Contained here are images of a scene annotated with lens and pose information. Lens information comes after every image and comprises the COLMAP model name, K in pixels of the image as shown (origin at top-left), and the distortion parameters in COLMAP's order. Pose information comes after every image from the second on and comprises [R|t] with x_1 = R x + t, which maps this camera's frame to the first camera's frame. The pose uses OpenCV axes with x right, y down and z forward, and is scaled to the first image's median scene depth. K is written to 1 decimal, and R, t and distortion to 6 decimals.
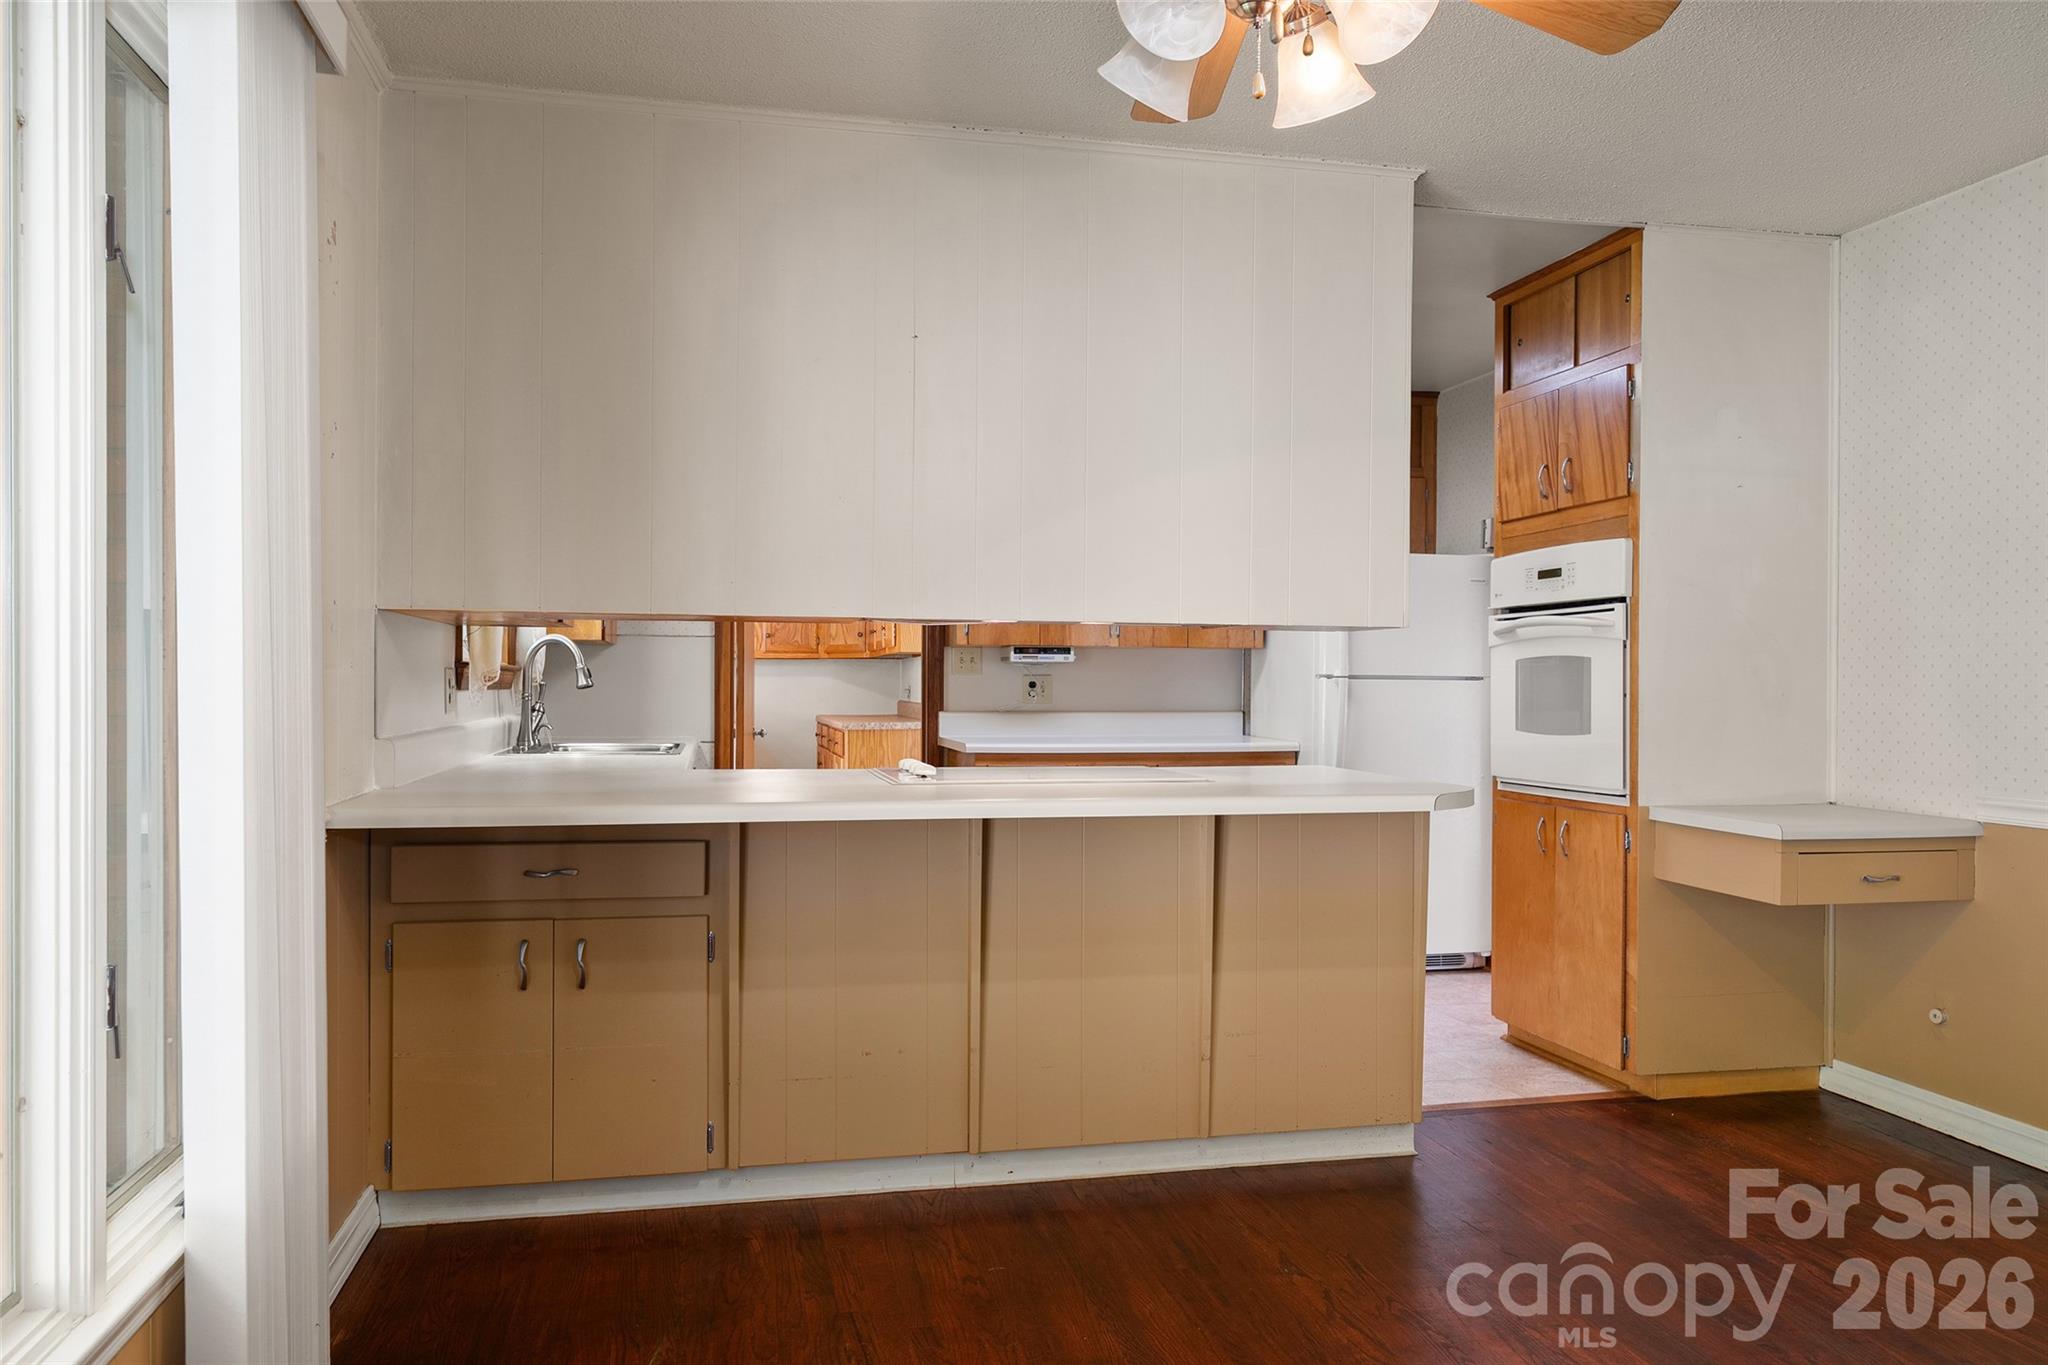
lens RADIAL K [[1388.9, 0, 1024.0], [0, 1388.9, 682.5], [0, 0, 1]] dist [0.000589, 0.000740]
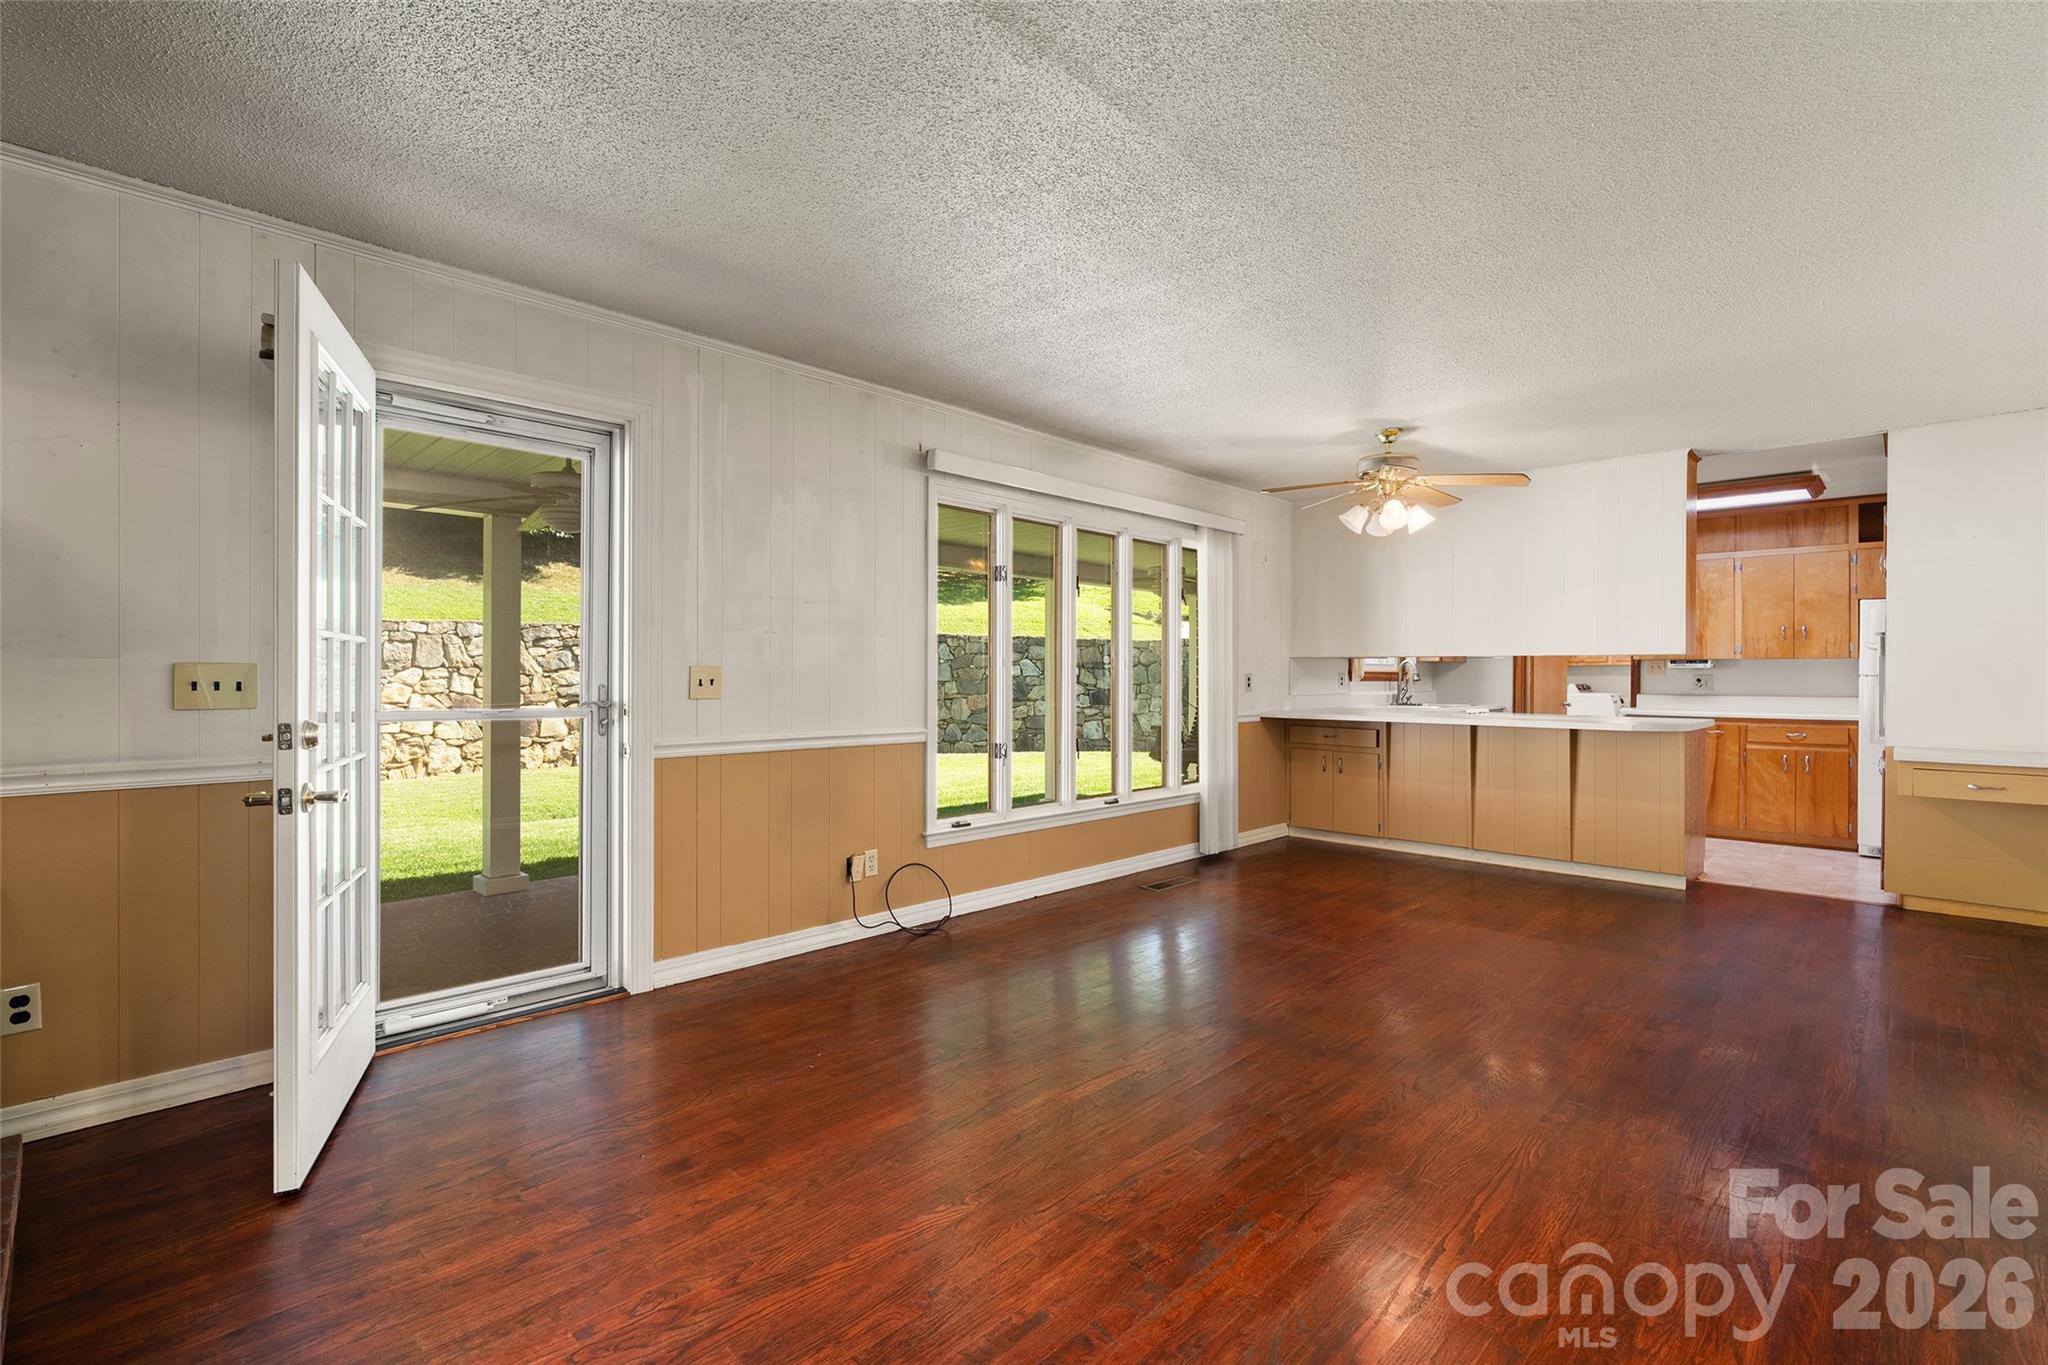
lens RADIAL K [[926.1, 0, 1024.0], [0, 926.1, 682.5], [0, 0, 1]] dist [-0.014011, 0.005768]
pose [[0.543931, 0.001647, -0.839128, 1.022895], [-0.001012, 0.999999, 0.001306, 0.007152], [0.839129, 0.000139, 0.543932, -0.742450]]
